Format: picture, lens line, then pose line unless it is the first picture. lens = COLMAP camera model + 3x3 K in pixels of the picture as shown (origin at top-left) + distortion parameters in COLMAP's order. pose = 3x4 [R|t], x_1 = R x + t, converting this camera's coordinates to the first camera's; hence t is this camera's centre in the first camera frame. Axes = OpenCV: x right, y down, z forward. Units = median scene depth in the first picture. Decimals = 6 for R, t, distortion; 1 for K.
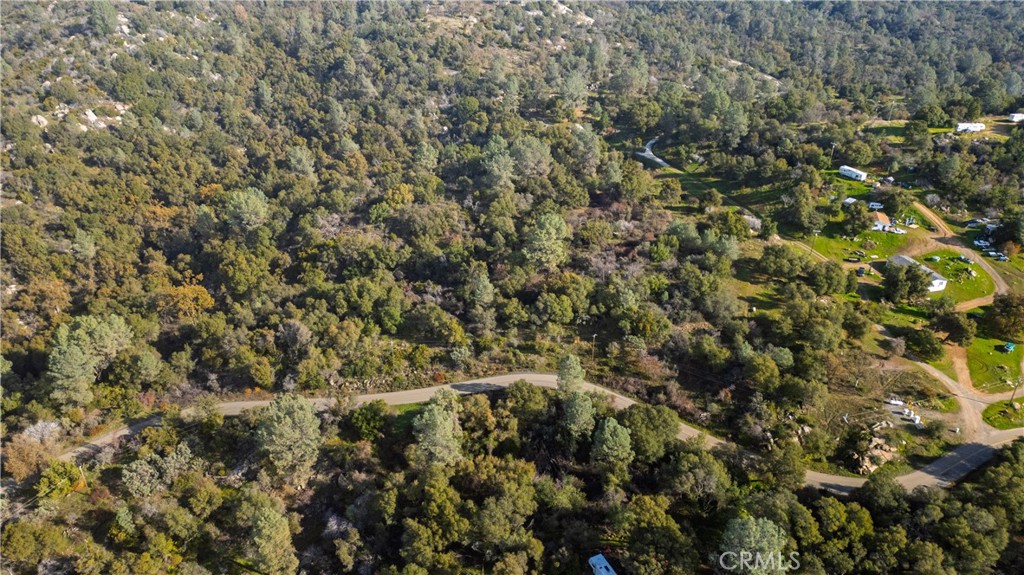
lens RADIAL K [[712.6, 0, 512.0], [0, 712.6, 287.5], [0, 0, 1]] dist [0.082217, -0.078550]
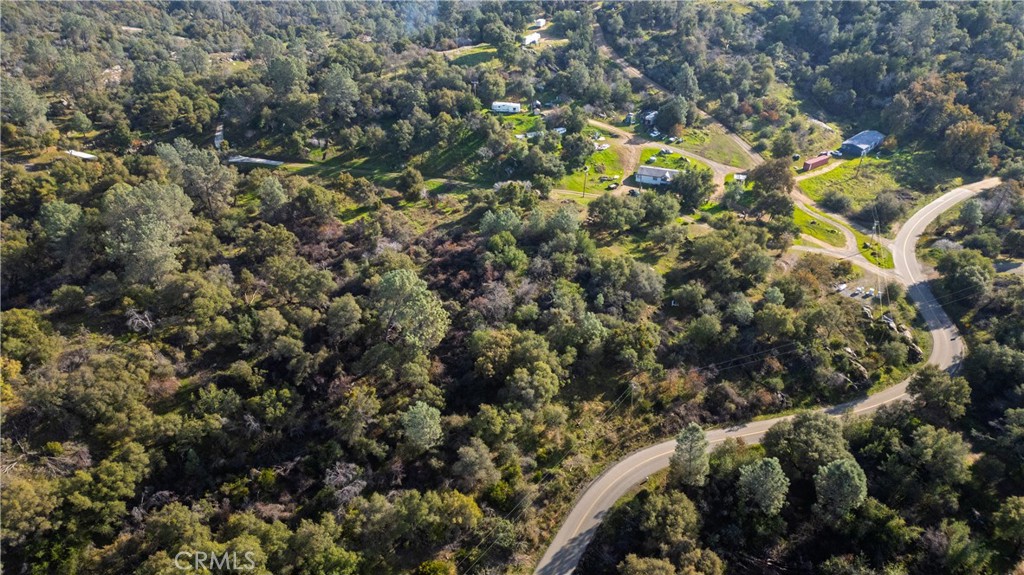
lens RADIAL K [[712.6, 0, 512.0], [0, 712.6, 287.5], [0, 0, 1]] dist [0.082217, -0.078550]
pose [[0.569685, -0.439202, 0.694666, -0.327493], [0.389535, 0.888558, 0.242338, -0.194700], [-0.723686, 0.132540, 0.677282, 0.430195]]
